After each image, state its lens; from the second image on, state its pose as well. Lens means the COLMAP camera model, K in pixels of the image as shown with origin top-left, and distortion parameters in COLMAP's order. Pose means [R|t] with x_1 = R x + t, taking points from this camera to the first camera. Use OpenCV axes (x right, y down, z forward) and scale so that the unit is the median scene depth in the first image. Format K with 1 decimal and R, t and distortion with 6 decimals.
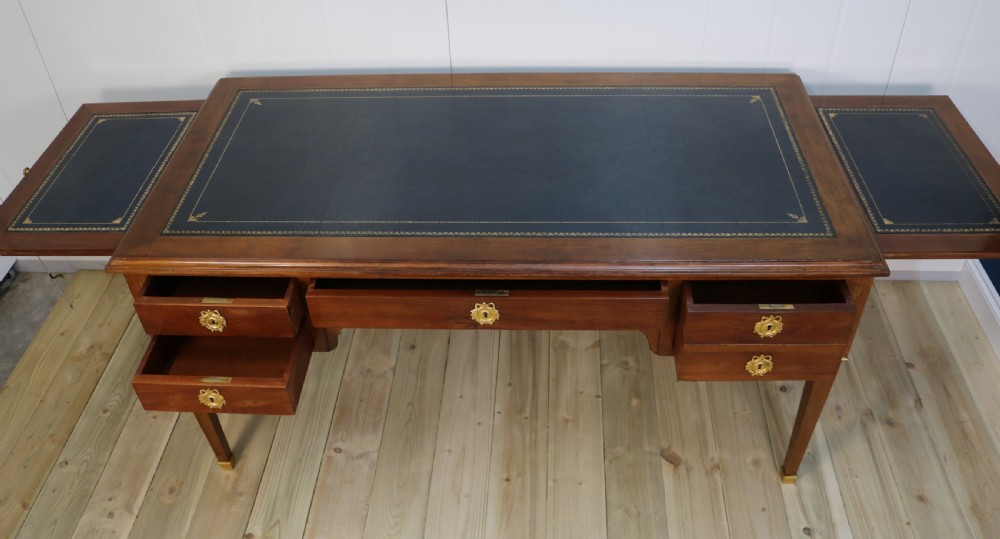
lens RADIAL K [[829.1, 0, 504.2], [0, 829.1, 256.6], [0, 0, 1]] dist [-0.128207, 0.094172]
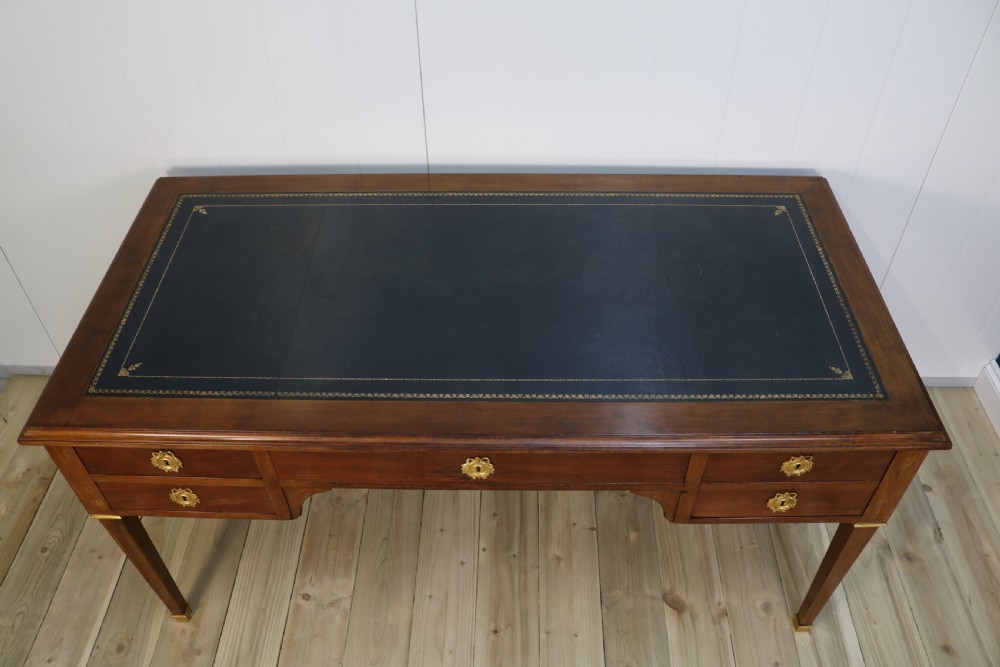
lens RADIAL K [[811.7, 0, 498.7], [0, 811.7, 344.1], [0, 0, 1]] dist [-0.131234, 0.097984]
pose [[0.999328, -0.005018, 0.036309, -0.022754], [0.002280, 0.997176, 0.075071, -0.110007], [-0.036583, -0.074937, 0.996517, 0.146004]]
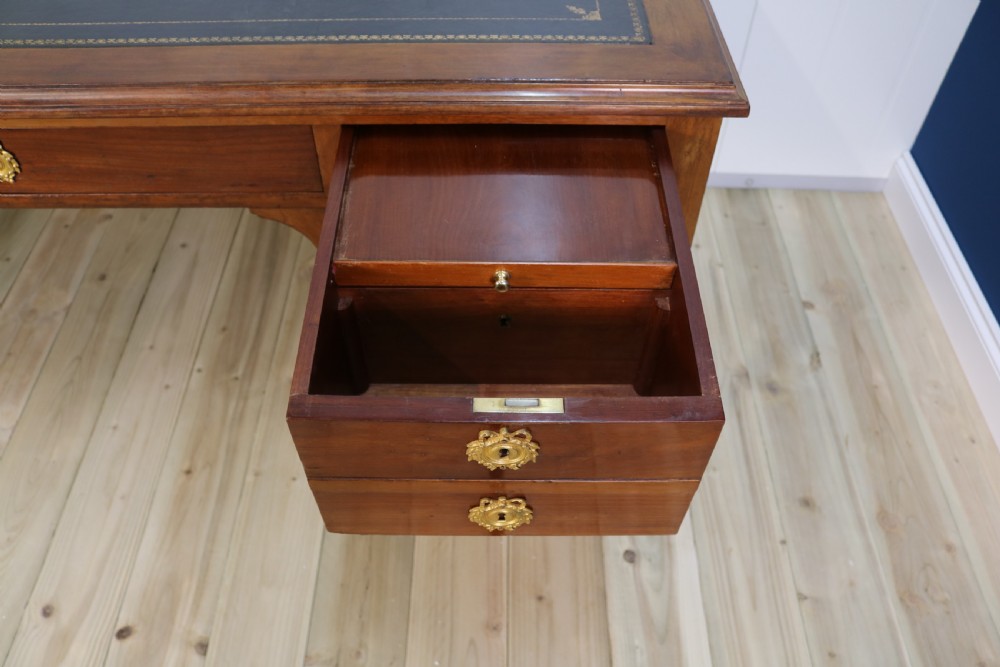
lens RADIAL K [[811.7, 0, 486.8], [0, 811.7, 334.2], [0, 0, 1]] dist [-0.131234, 0.097984]
pose [[0.998646, -0.003341, 0.051914, 0.211449], [-0.004784, 0.987810, 0.155592, 0.059863], [-0.051801, -0.155629, 0.986456, 0.368335]]
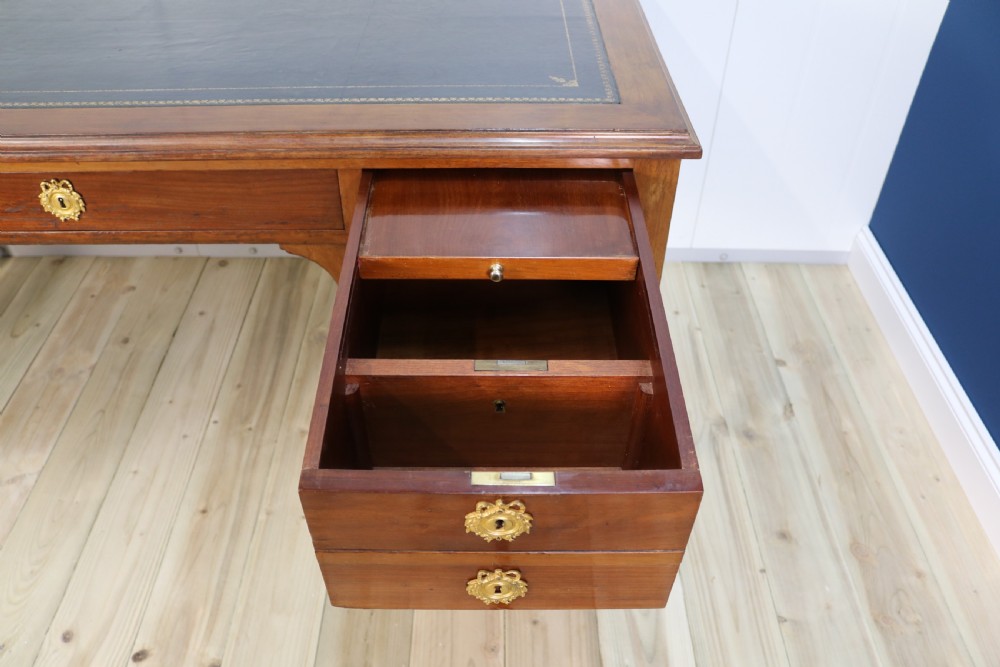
lens RADIAL K [[811.7, 0, 487.0], [0, 811.7, 334.5], [0, 0, 1]] dist [-0.131234, 0.097984]
pose [[0.998248, -0.000101, 0.059169, 0.206484], [-0.000949, 0.999843, 0.017722, 0.106233], [-0.059162, -0.017747, 0.998091, 0.302649]]
